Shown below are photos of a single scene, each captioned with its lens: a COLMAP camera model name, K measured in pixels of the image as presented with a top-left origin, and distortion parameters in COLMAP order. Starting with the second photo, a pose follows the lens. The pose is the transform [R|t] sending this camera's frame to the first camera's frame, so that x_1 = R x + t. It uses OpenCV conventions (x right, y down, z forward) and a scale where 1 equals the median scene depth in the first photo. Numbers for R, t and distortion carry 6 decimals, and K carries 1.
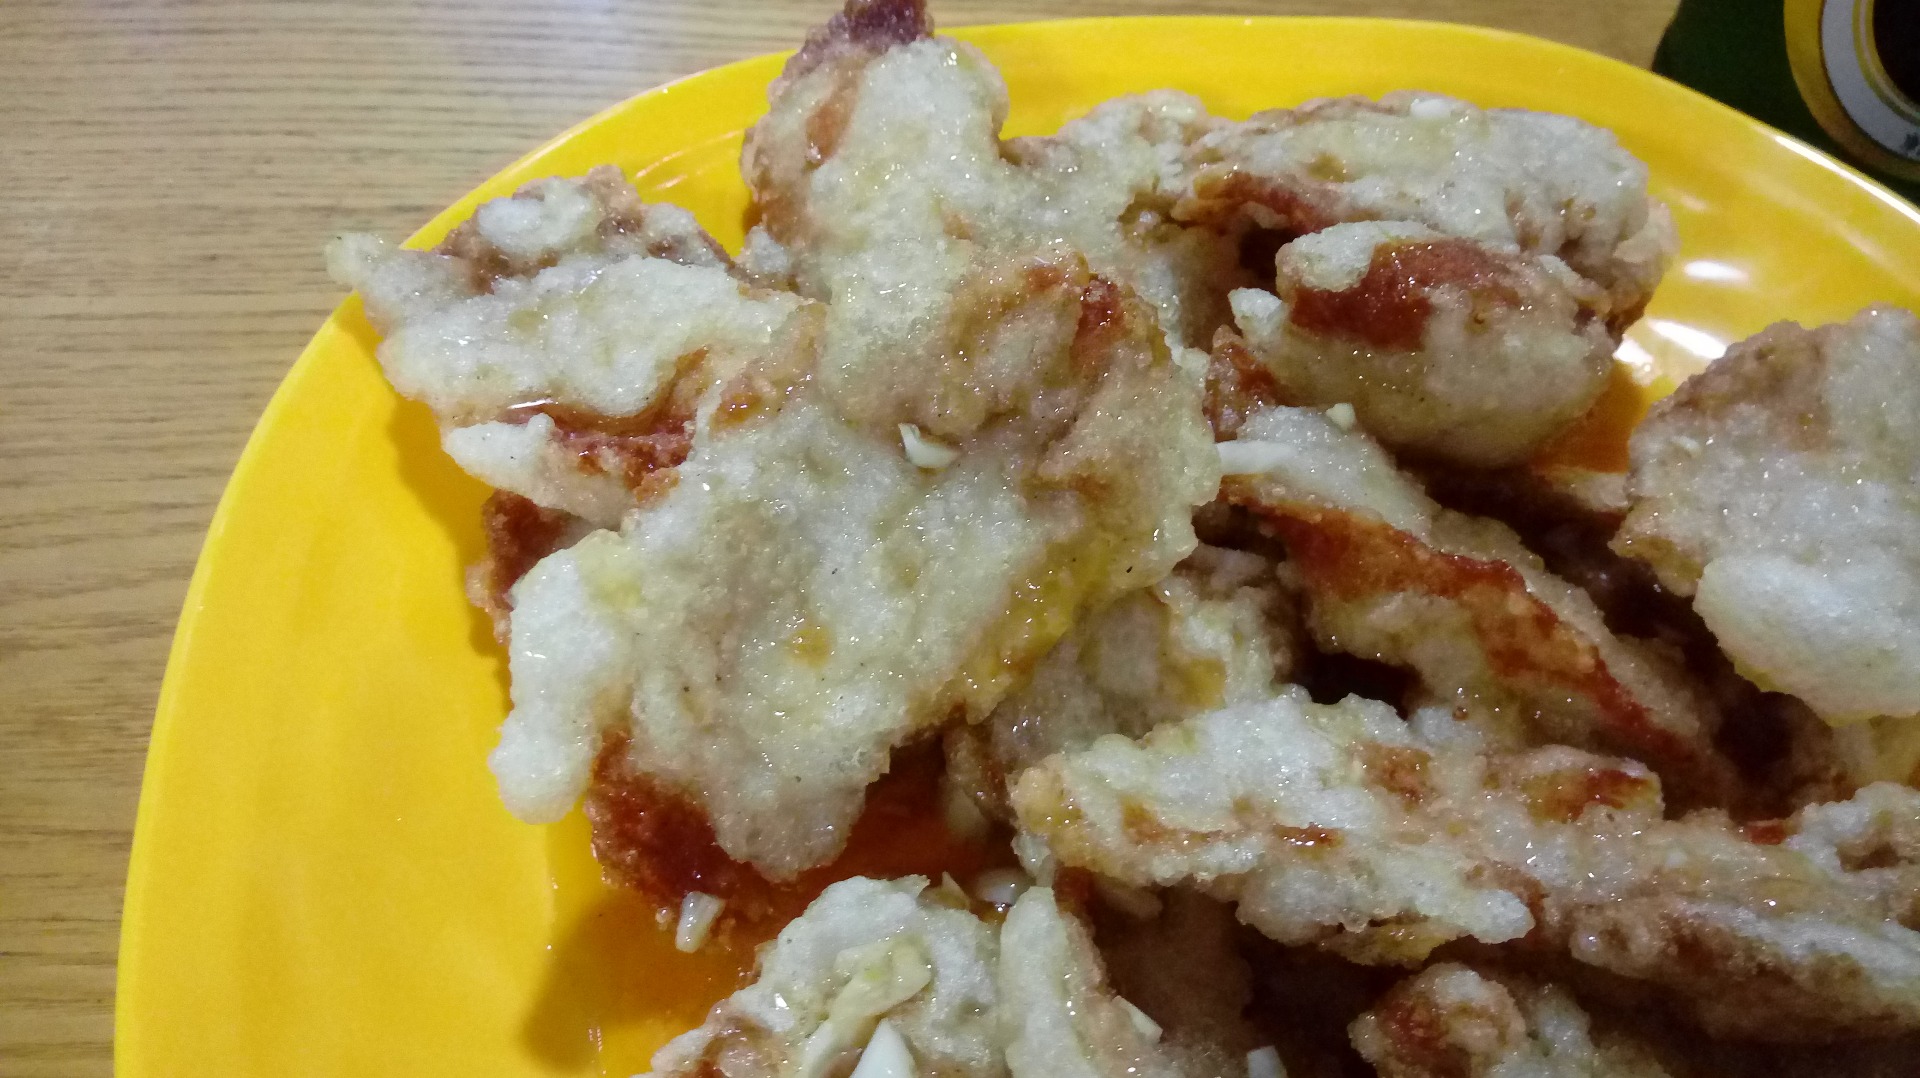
lens RADIAL K [[1415.8, 0, 942.3], [0, 1415.8, 548.2], [0, 0, 1]] dist [-0.000560, -0.012198]
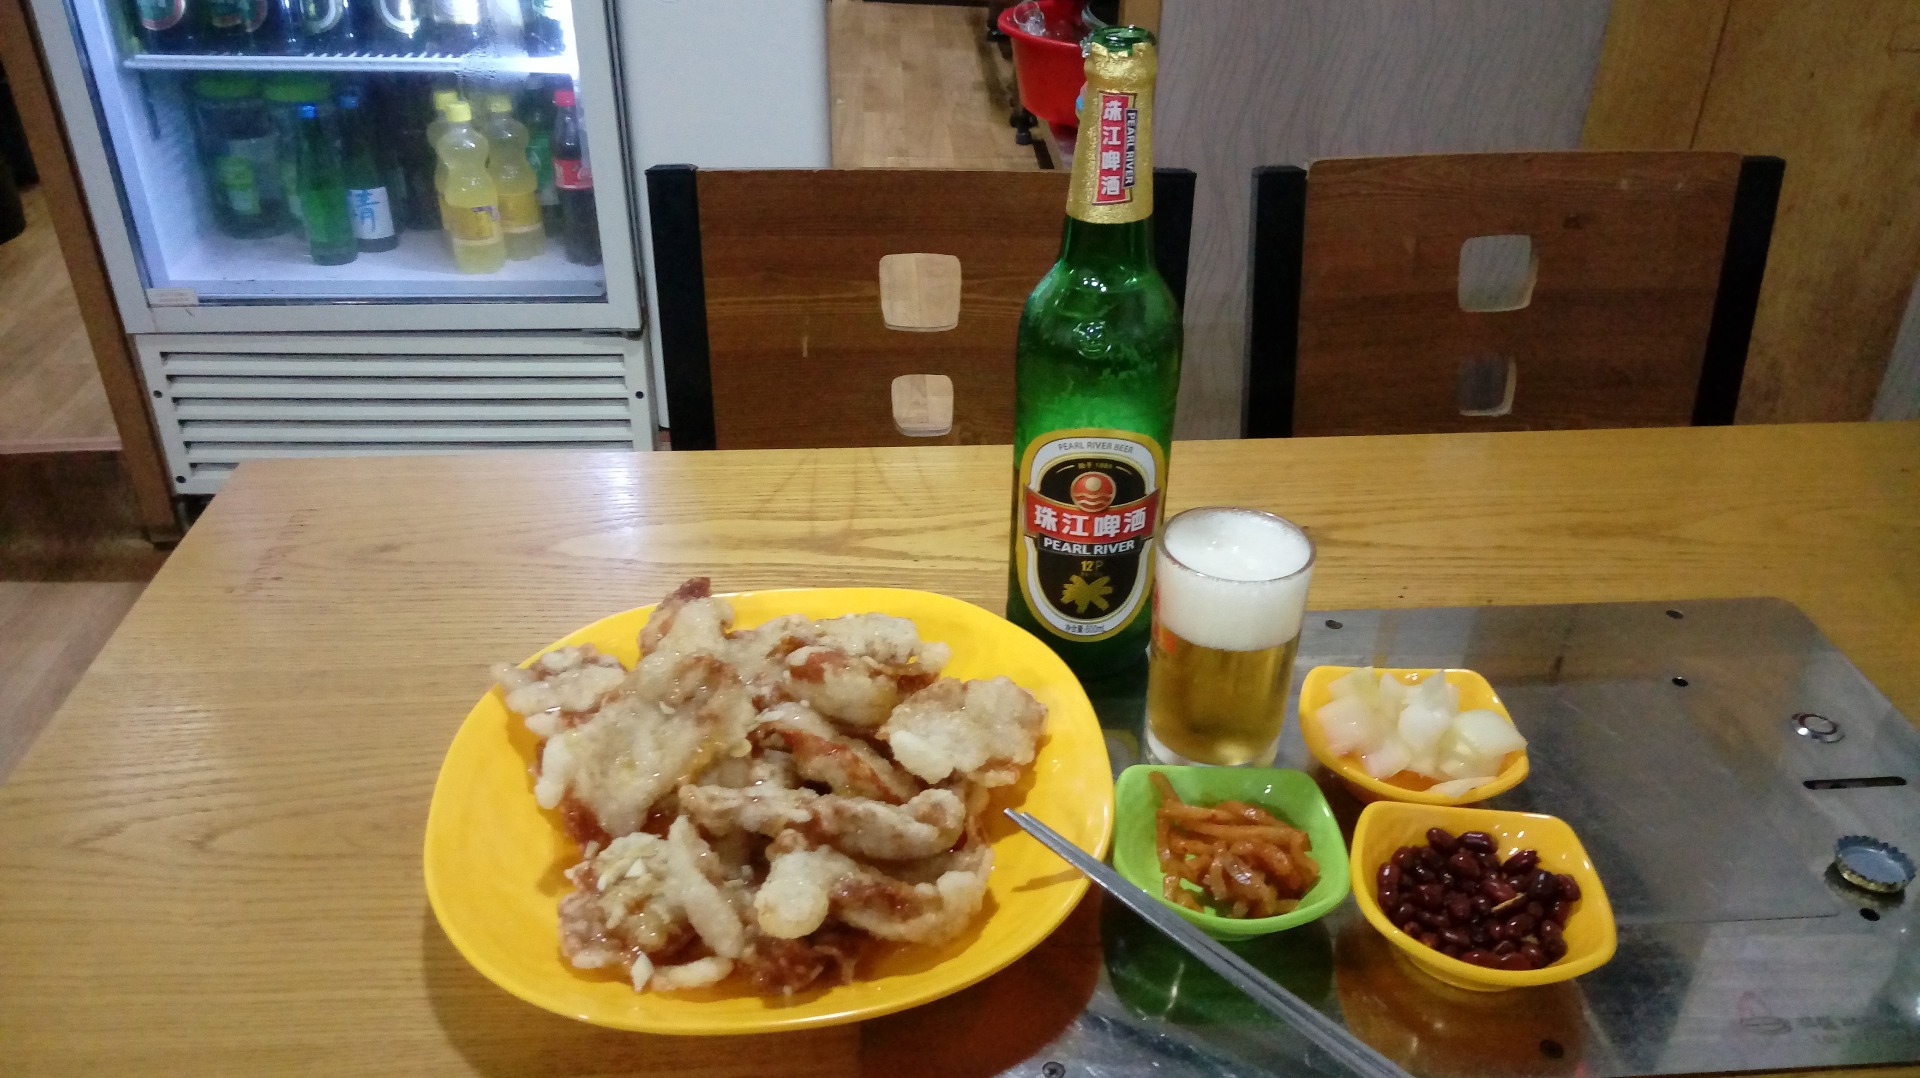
lens RADIAL K [[1415.8, 0, 970.3], [0, 1415.8, 548.9], [0, 0, 1]] dist [-0.000560, -0.012198]
pose [[0.999754, -0.022022, 0.002651, 0.668038], [0.021443, 0.928951, -0.369581, 0.790165], [0.005676, 0.369547, 0.929195, -2.160490]]
